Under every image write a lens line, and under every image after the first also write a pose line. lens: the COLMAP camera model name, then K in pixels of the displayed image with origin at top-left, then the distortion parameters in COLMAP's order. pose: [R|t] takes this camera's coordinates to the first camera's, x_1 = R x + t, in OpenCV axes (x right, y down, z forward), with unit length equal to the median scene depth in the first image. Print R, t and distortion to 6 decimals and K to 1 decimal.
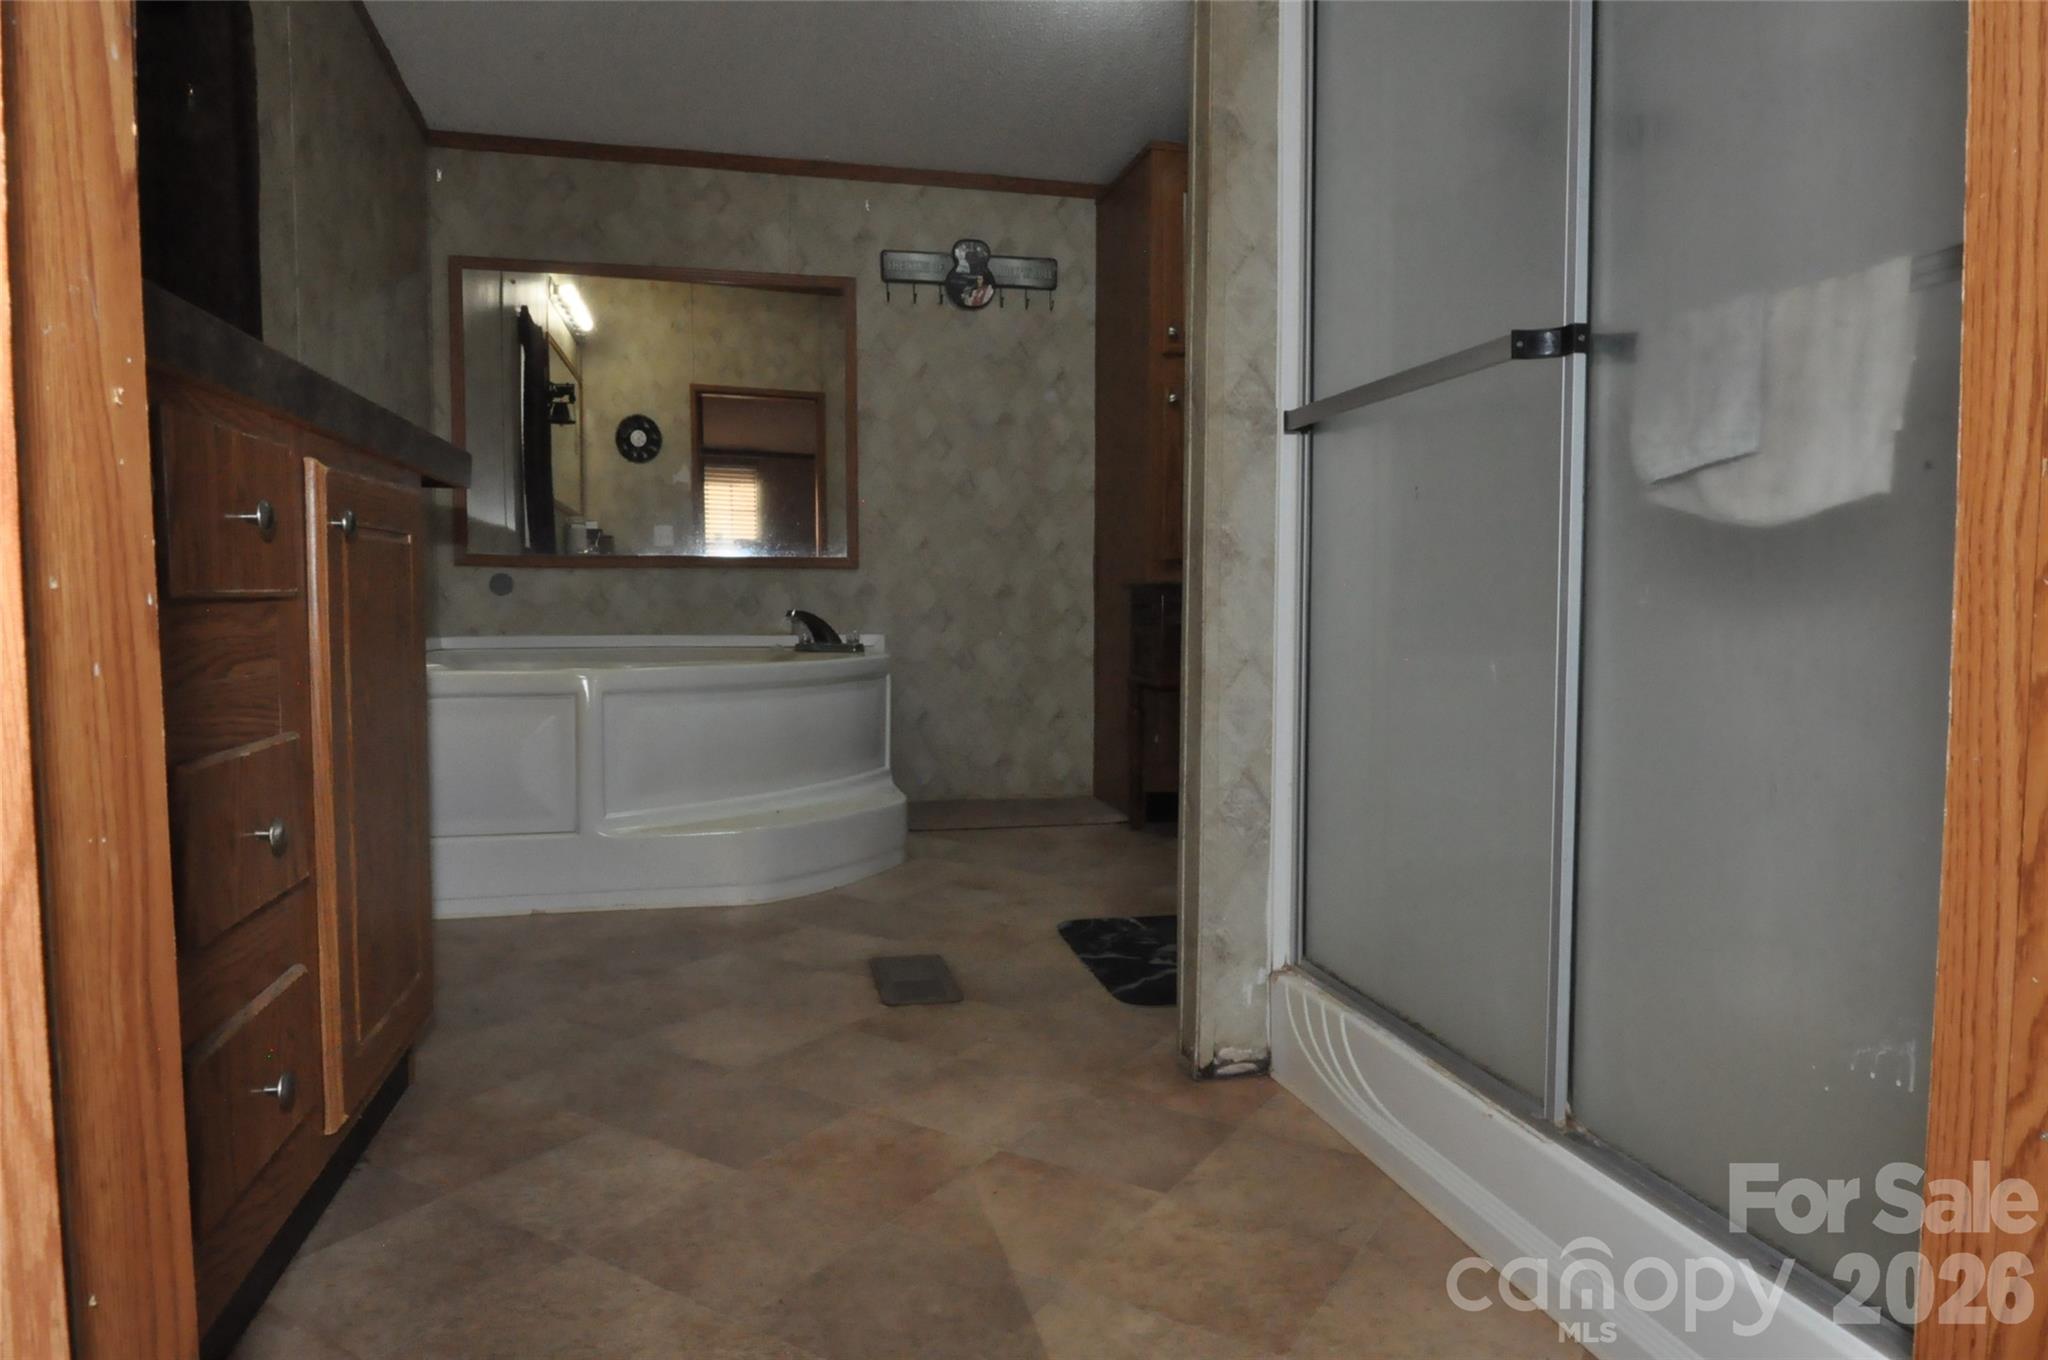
lens RADIAL K [[1248.4, 0, 1034.7], [0, 1248.4, 682.7], [0, 0, 1]] dist [-0.013545, -0.004610]
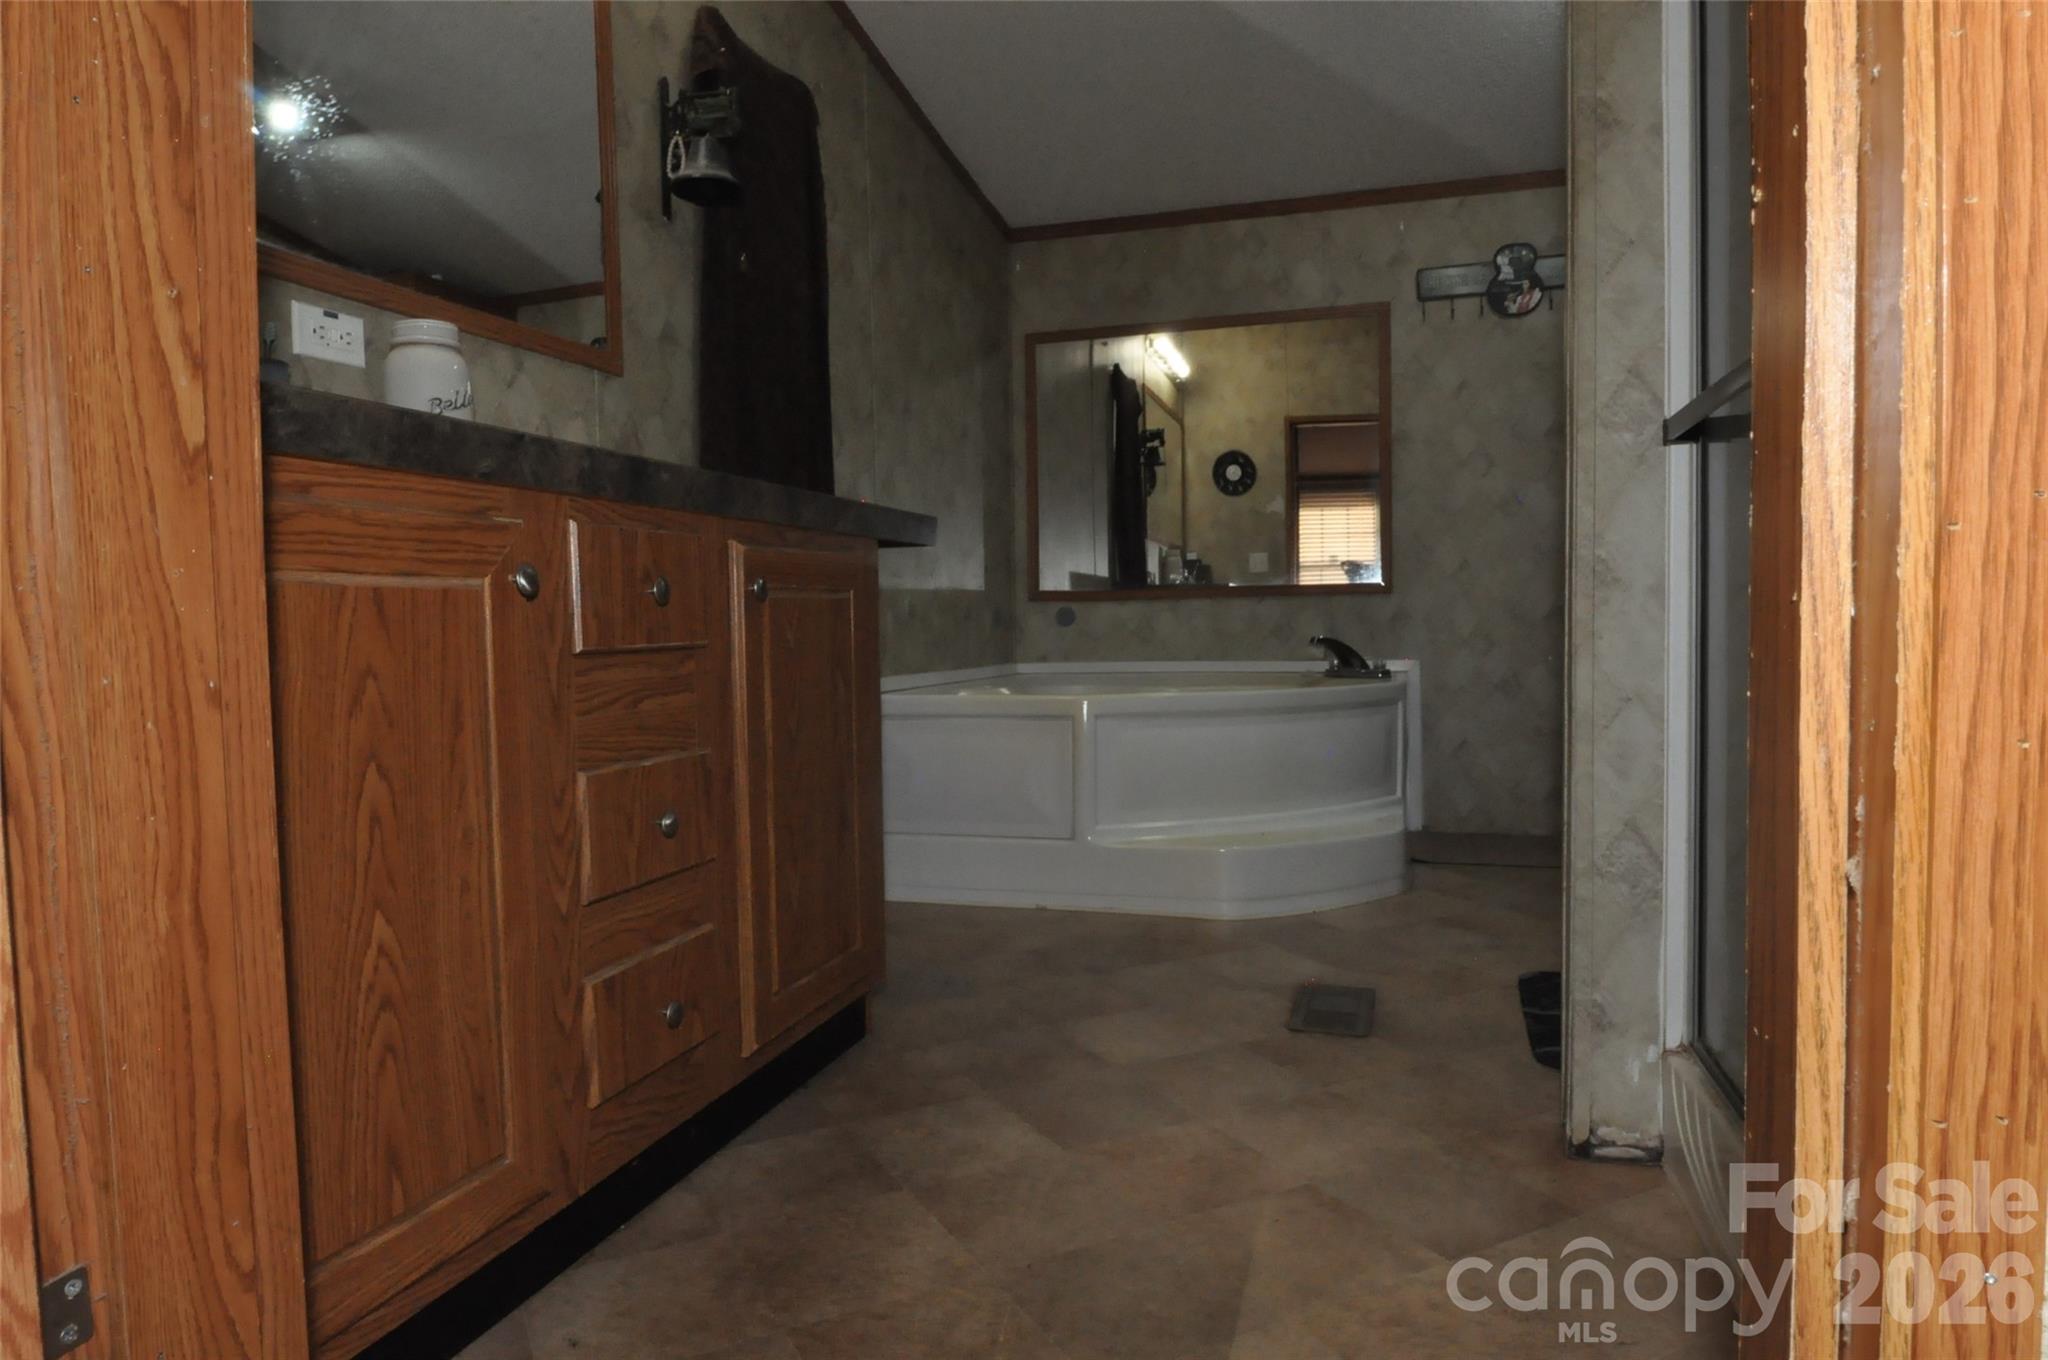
lens RADIAL K [[1242.3, 0, 1029.7], [0, 1242.3, 680.4], [0, 0, 1]] dist [-0.013264, -0.005237]
pose [[0.866643, 0.005932, -0.498893, 0.112614], [-0.014287, 0.999814, -0.012930, -0.006189], [0.498724, 0.018334, 0.866567, 0.005063]]
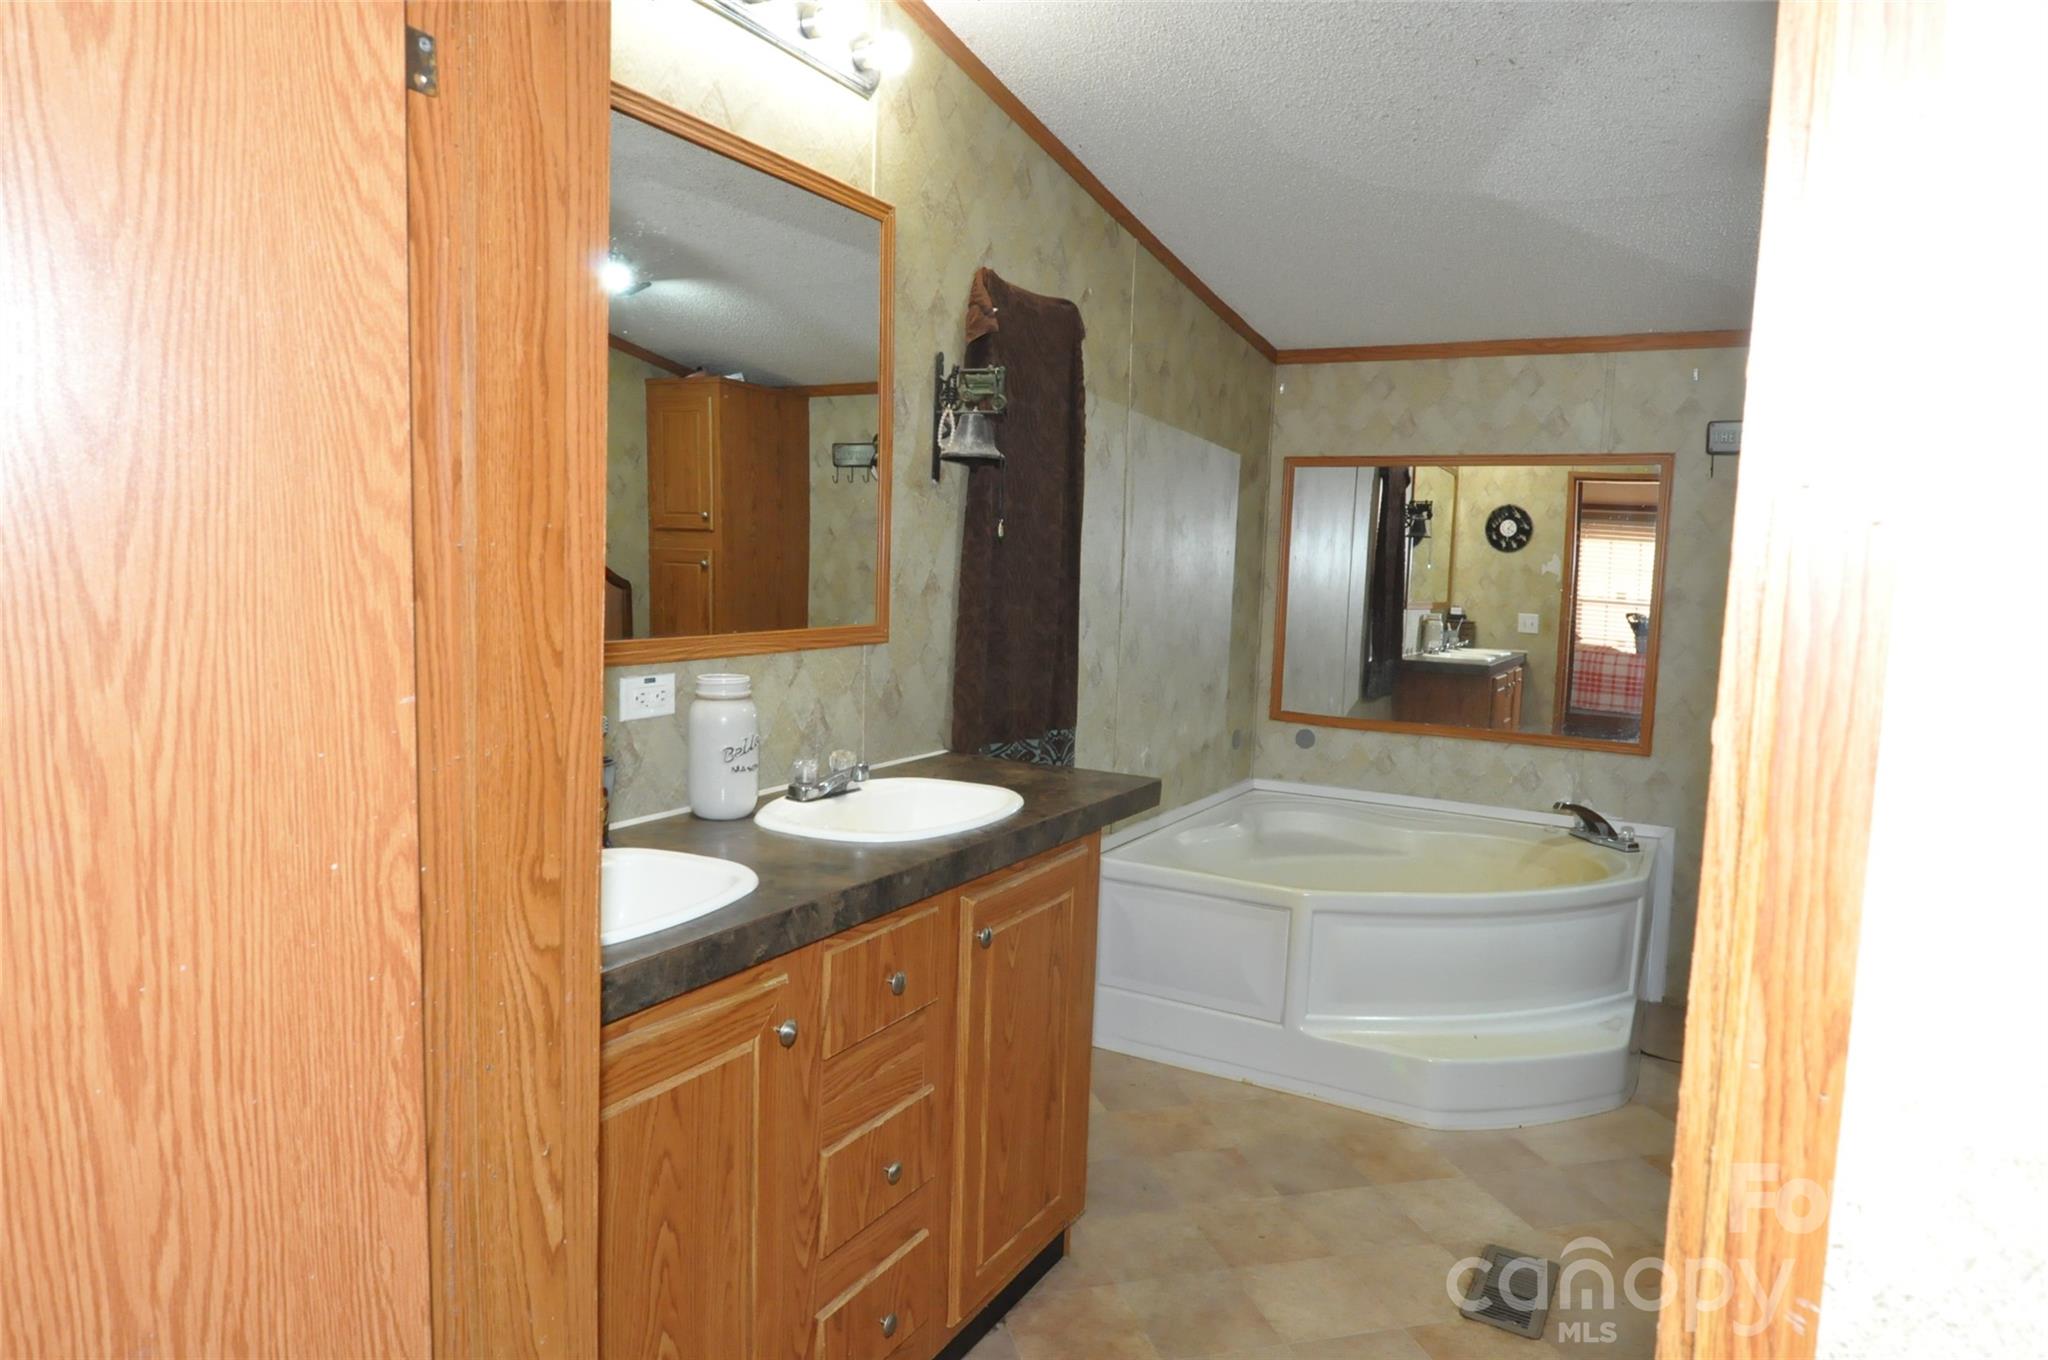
lens RADIAL K [[1247.1, 0, 1020.4], [0, 1247.1, 674.4], [0, 0, 1]] dist [-0.025025, -0.000929]
pose [[0.736986, 0.089388, -0.669971, 0.147581], [-0.079398, 0.995803, 0.045520, -0.175901], [0.671229, 0.019647, 0.740990, -0.027057]]
